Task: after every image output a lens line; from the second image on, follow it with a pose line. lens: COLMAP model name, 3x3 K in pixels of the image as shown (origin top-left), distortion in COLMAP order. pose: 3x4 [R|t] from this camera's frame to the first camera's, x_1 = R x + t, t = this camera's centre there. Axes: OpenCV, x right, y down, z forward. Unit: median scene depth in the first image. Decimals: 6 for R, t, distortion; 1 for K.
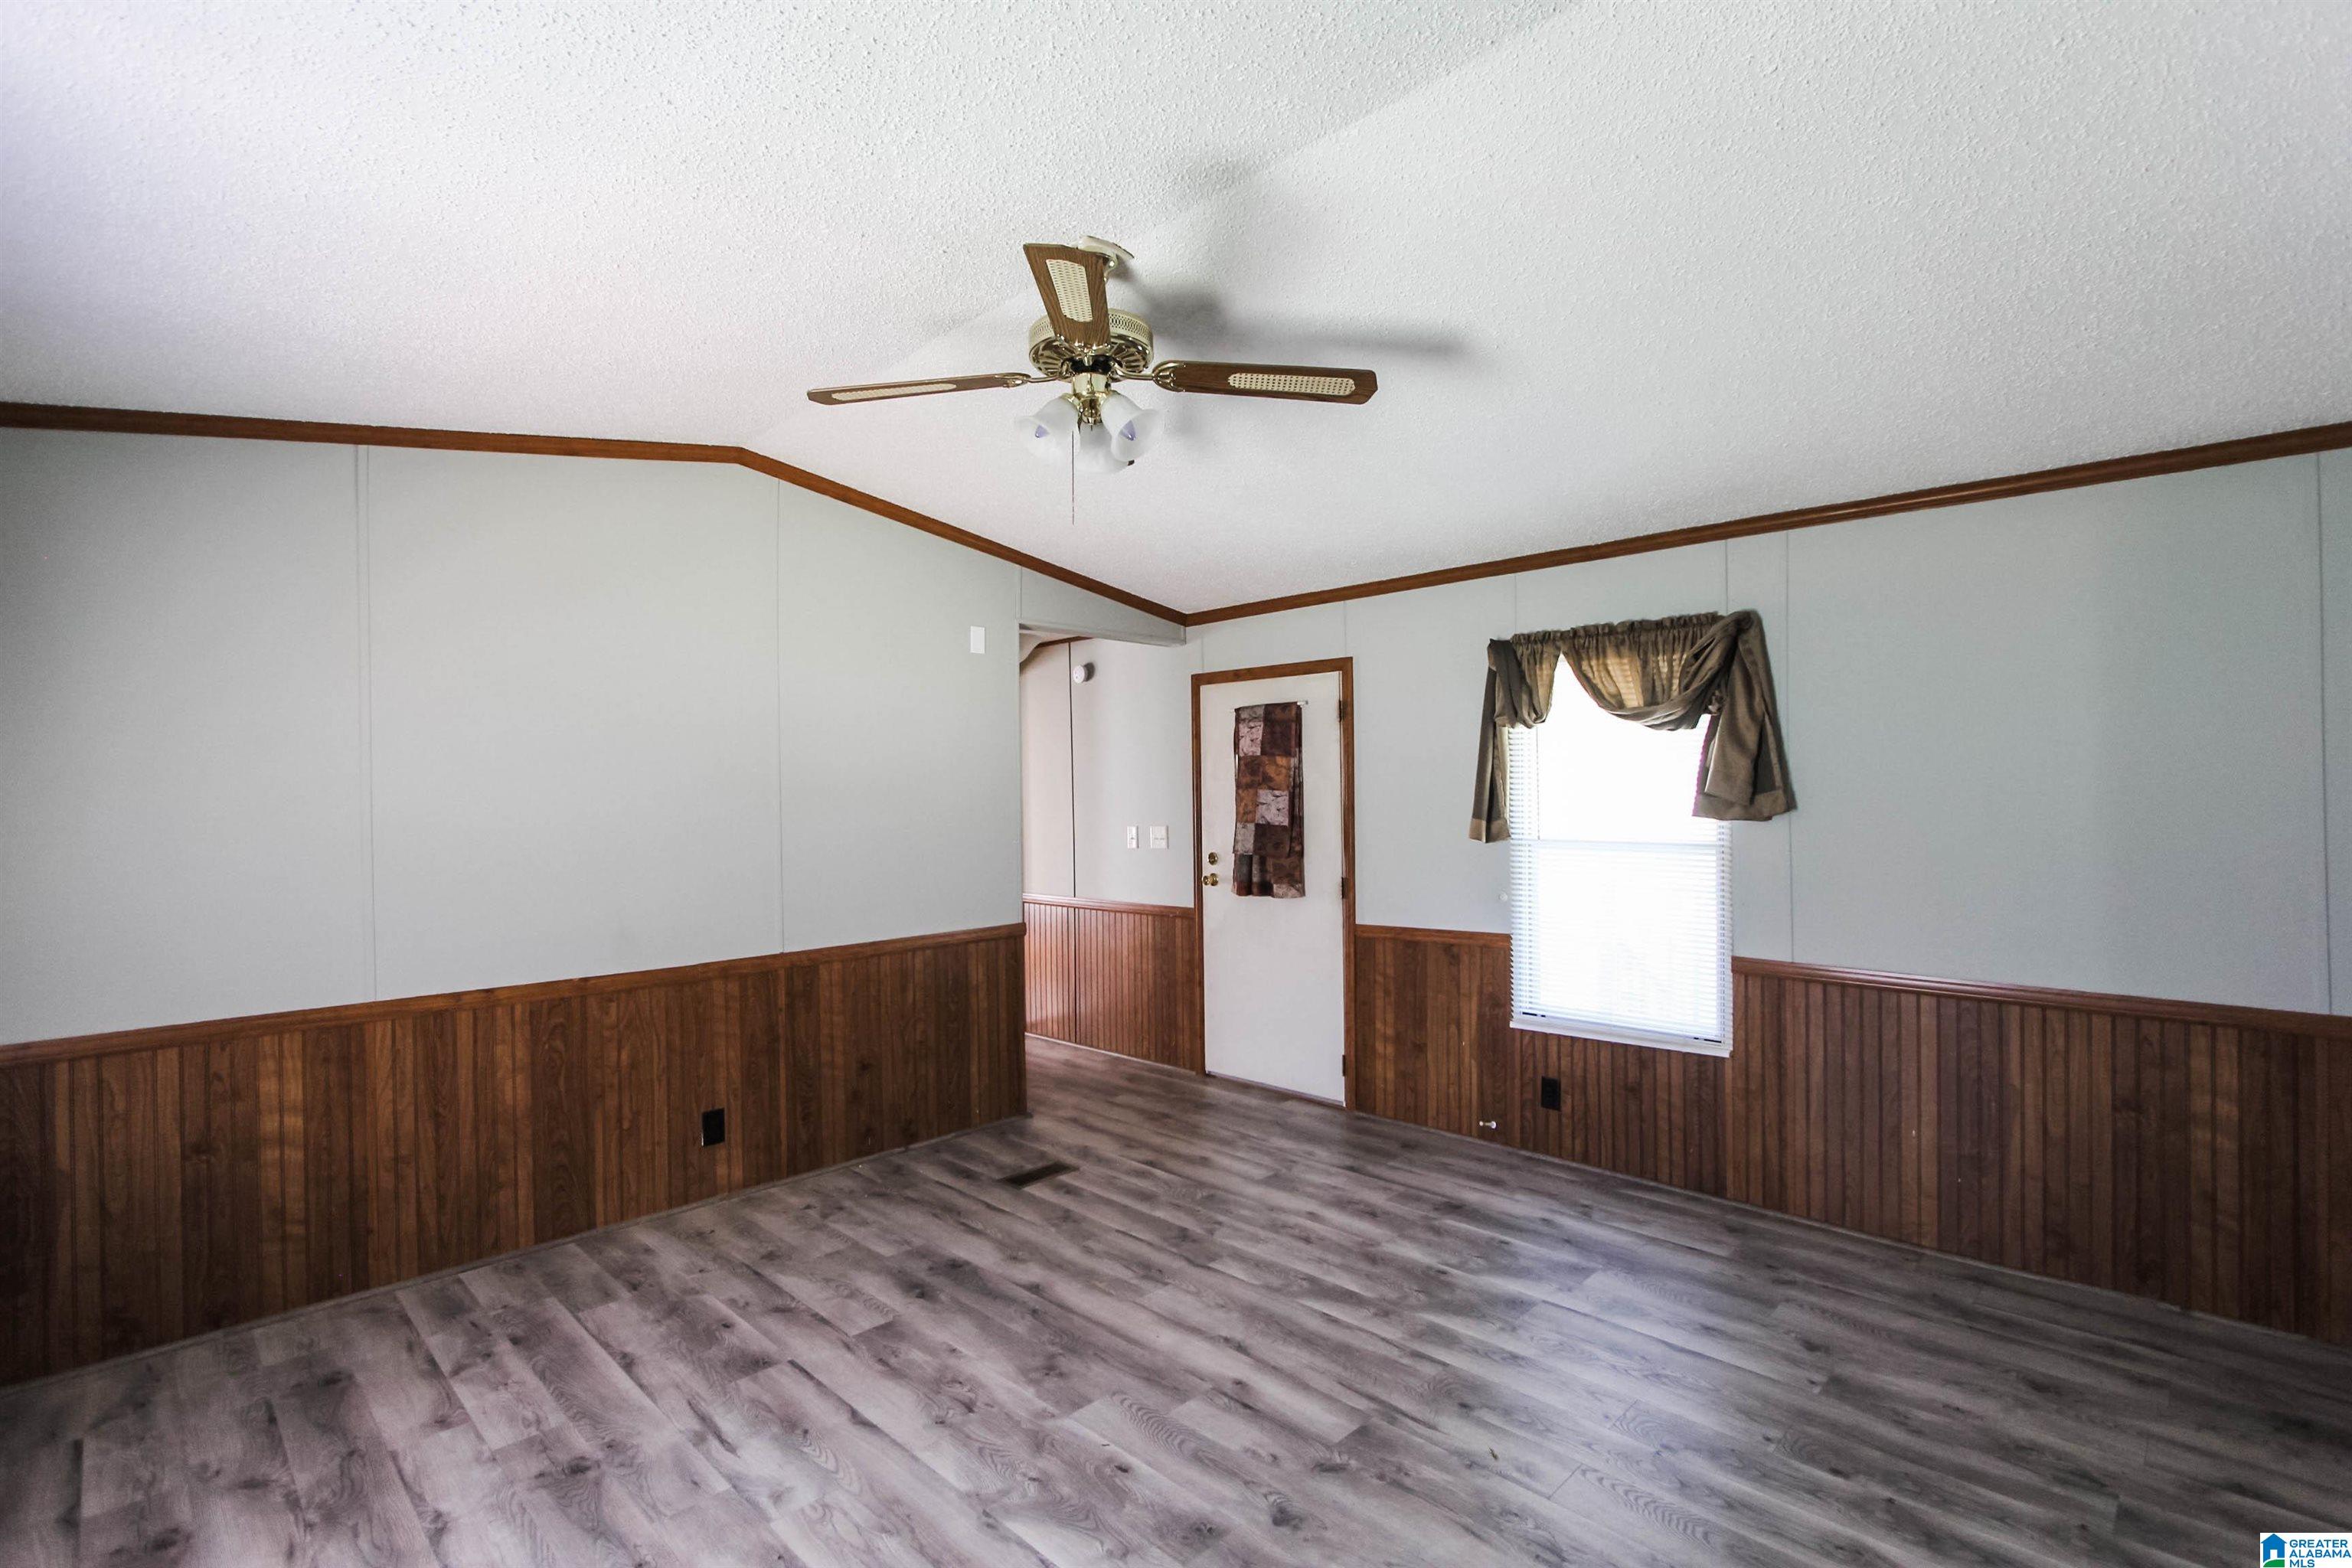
lens RADIAL K [[1083.9, 0, 1184.1], [0, 1083.9, 780.4], [0, 0, 1]] dist [-0.015472, 0.001446]
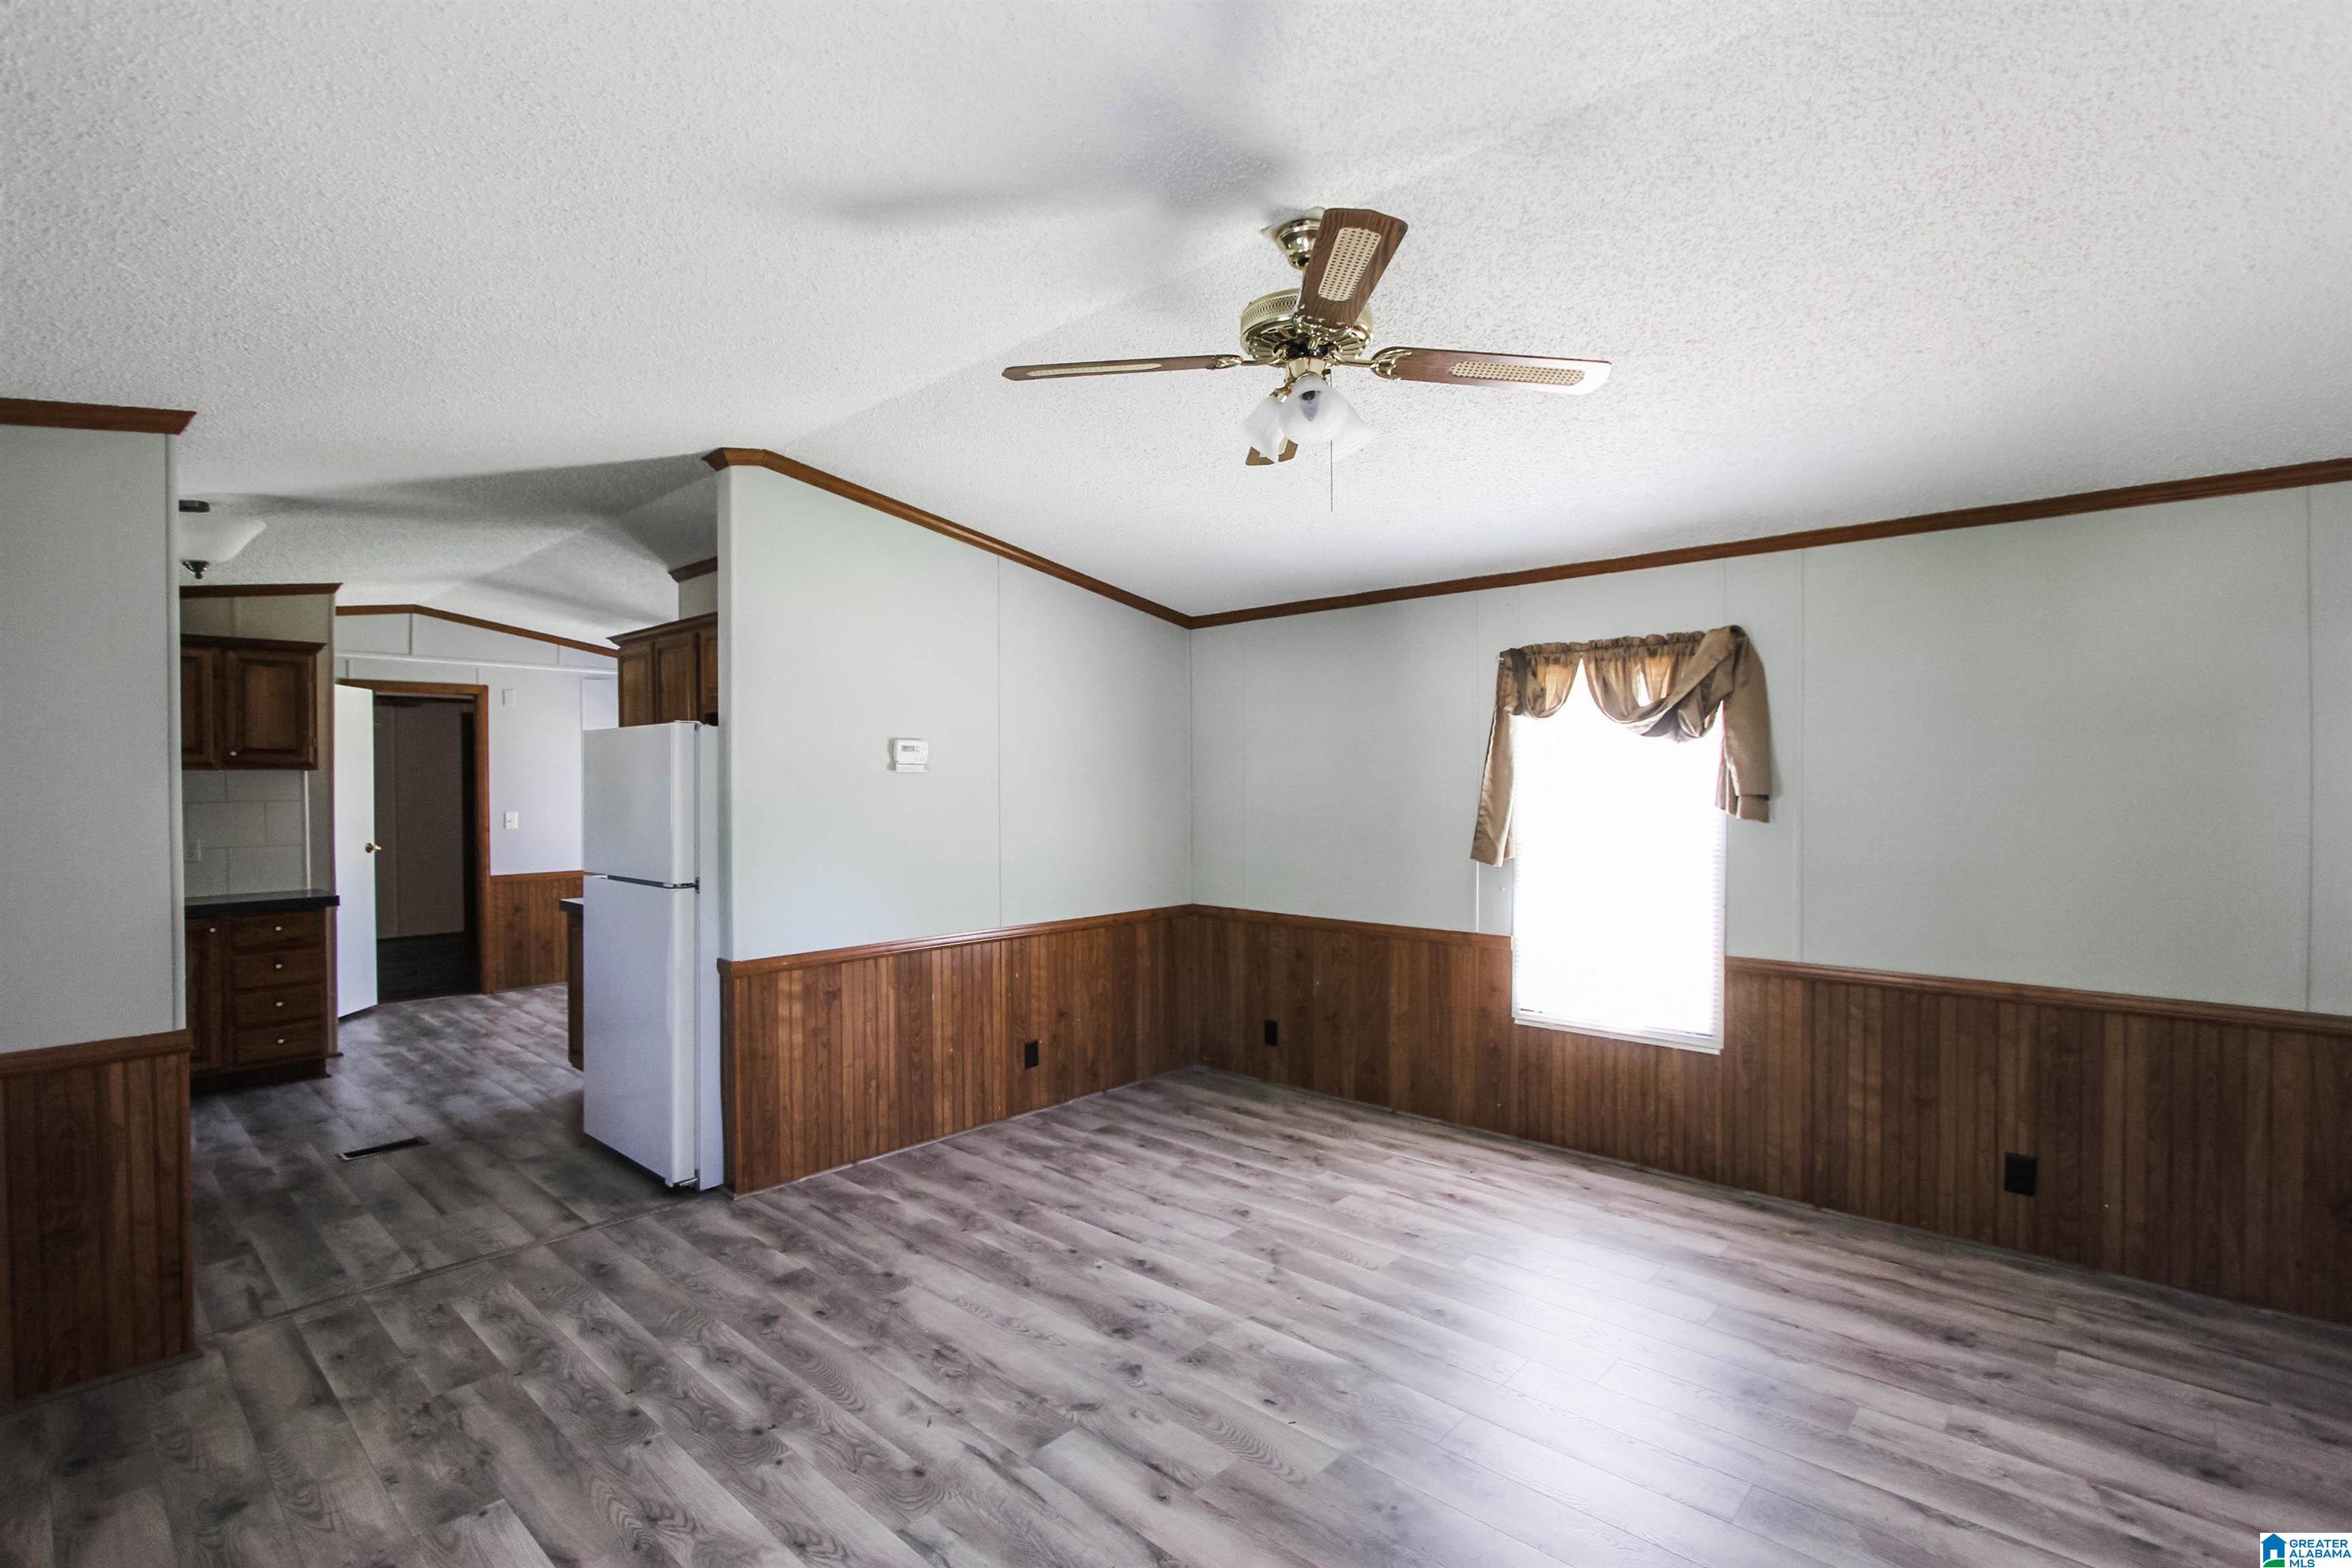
lens RADIAL K [[1083.9, 0, 1182.7], [0, 1083.9, 790.7], [0, 0, 1]] dist [-0.015472, 0.001446]
pose [[-0.999039, 0.012641, -0.041978, 0.046628], [0.012684, 0.999919, -0.000750, 0.000226], [0.041965, -0.001282, -0.999118, 1.355166]]
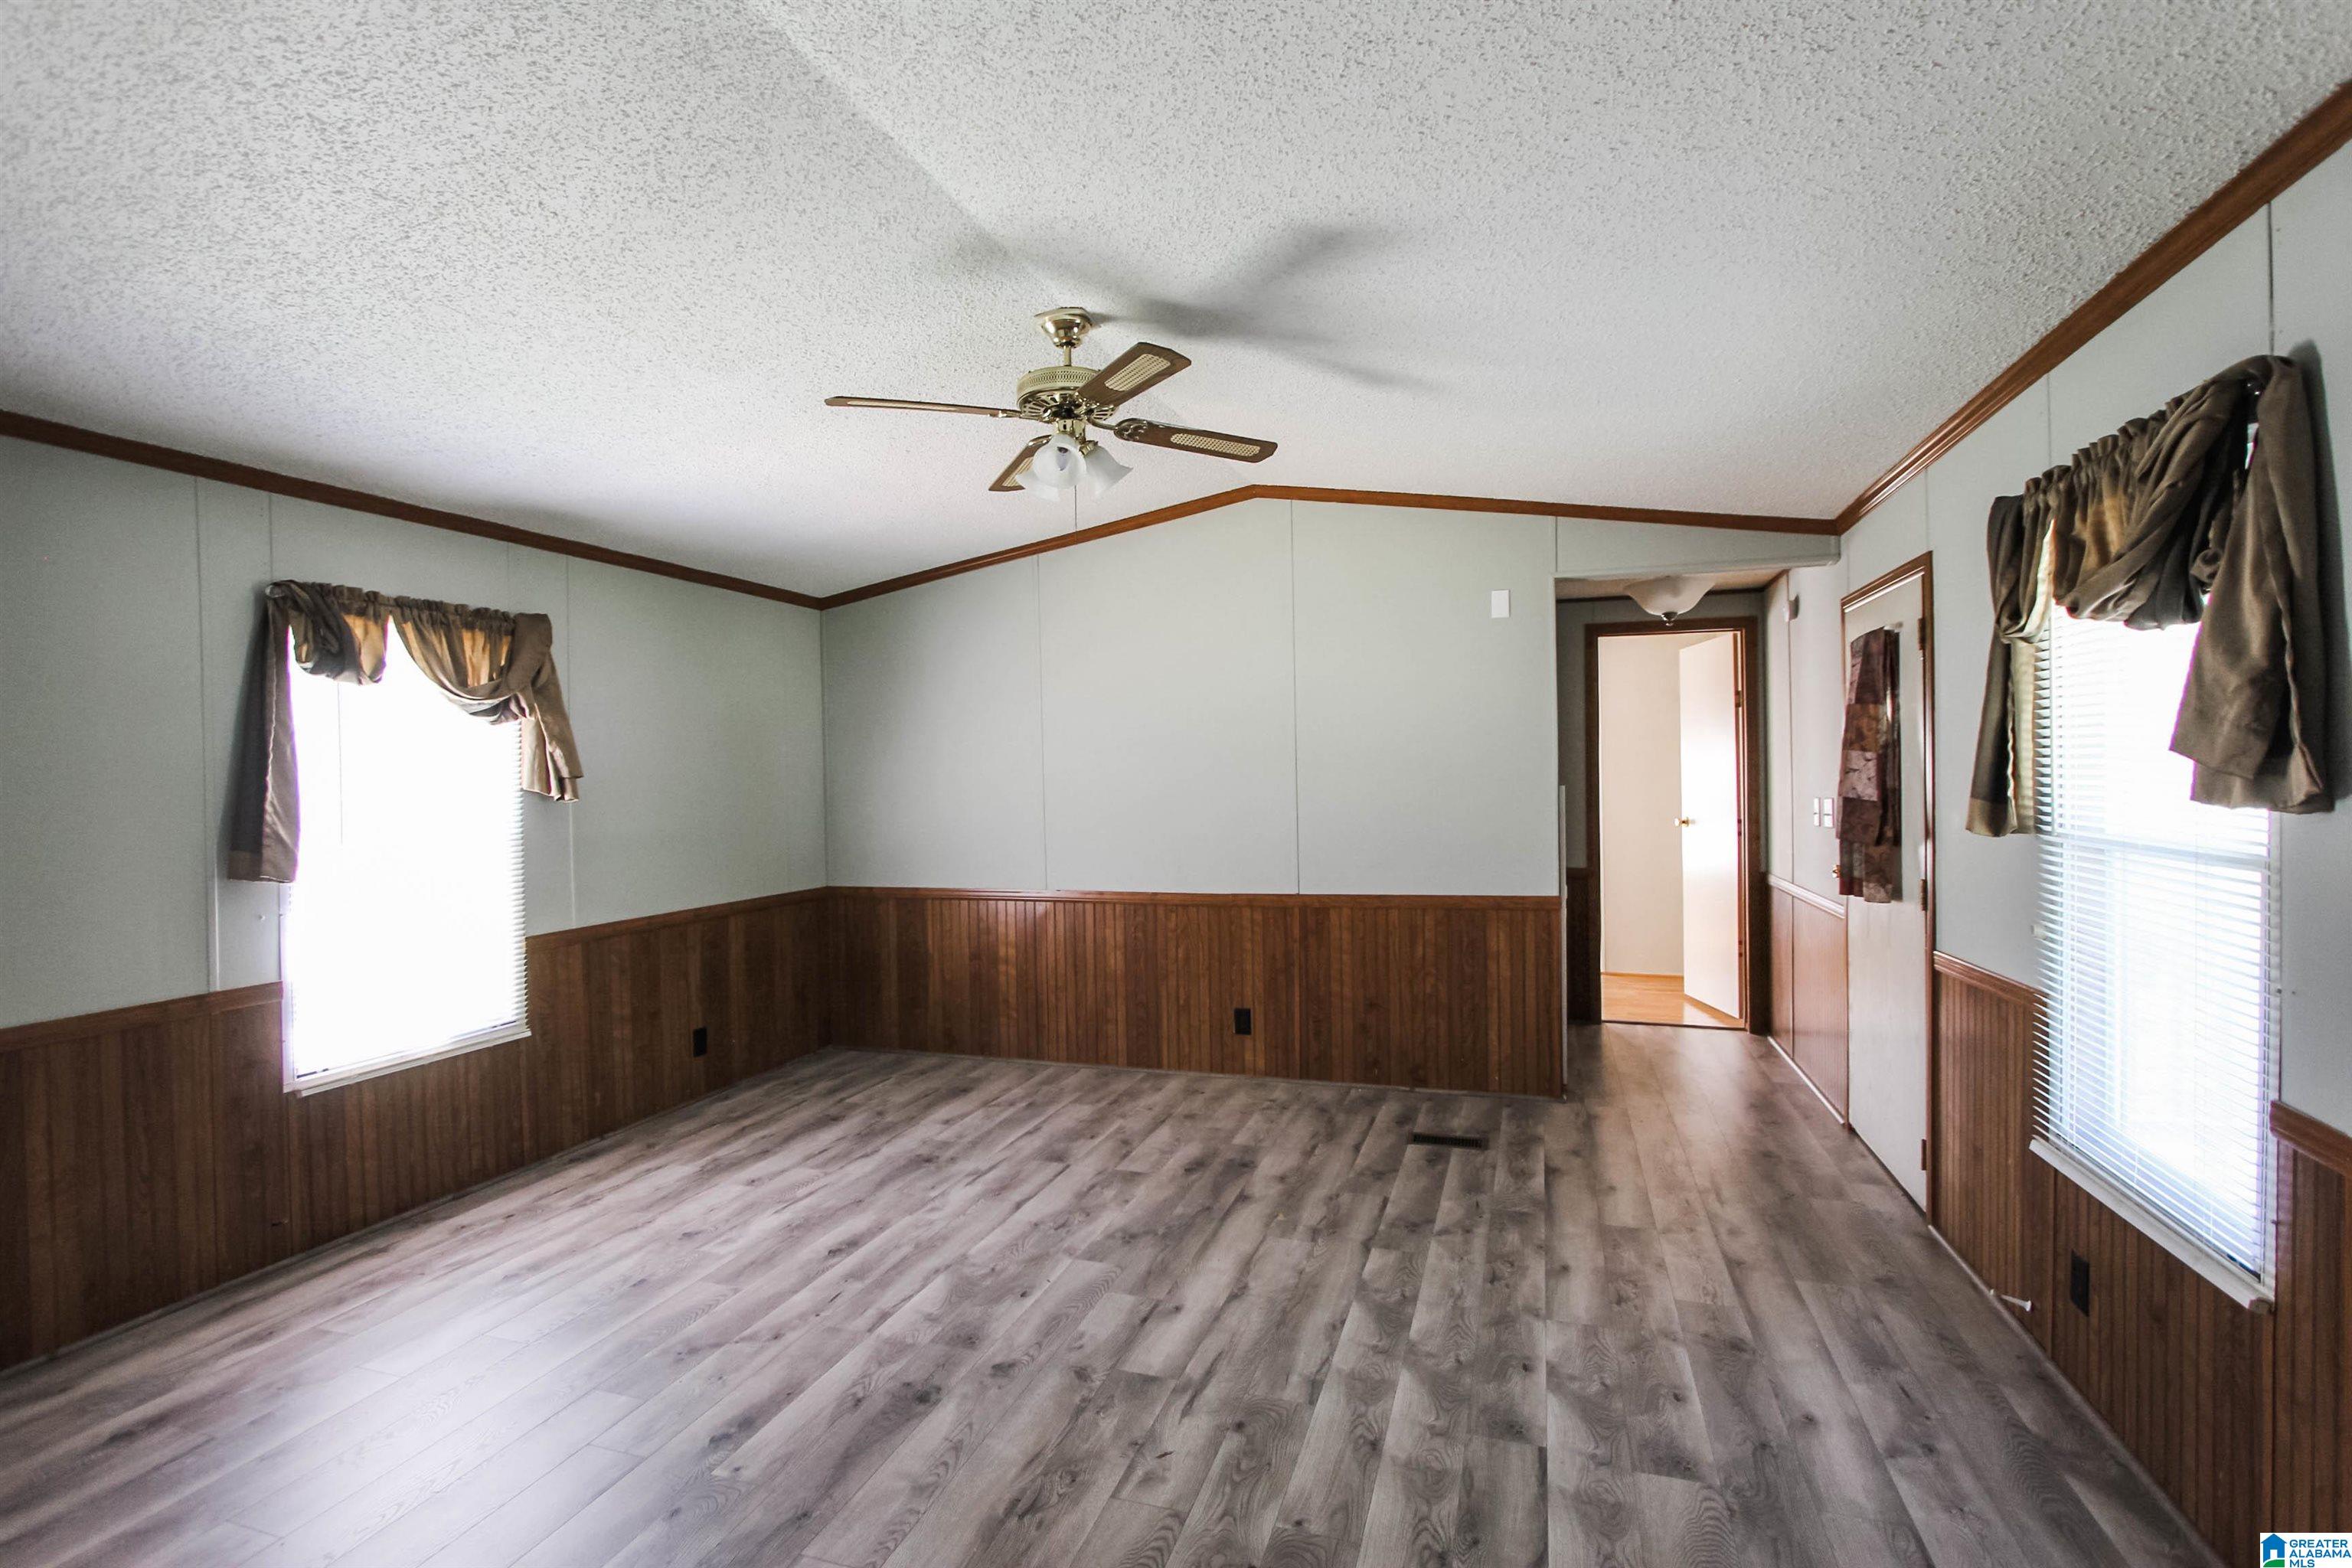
lens RADIAL K [[1083.9, 0, 1176.4], [0, 1083.9, 784.4], [0, 0, 1]] dist [-0.015472, 0.001446]
pose [[0.441416, 0.012269, -0.897219, 0.743449], [0.021862, 0.999463, 0.024423, 0.004898], [0.897036, -0.030396, 0.440910, 0.393441]]
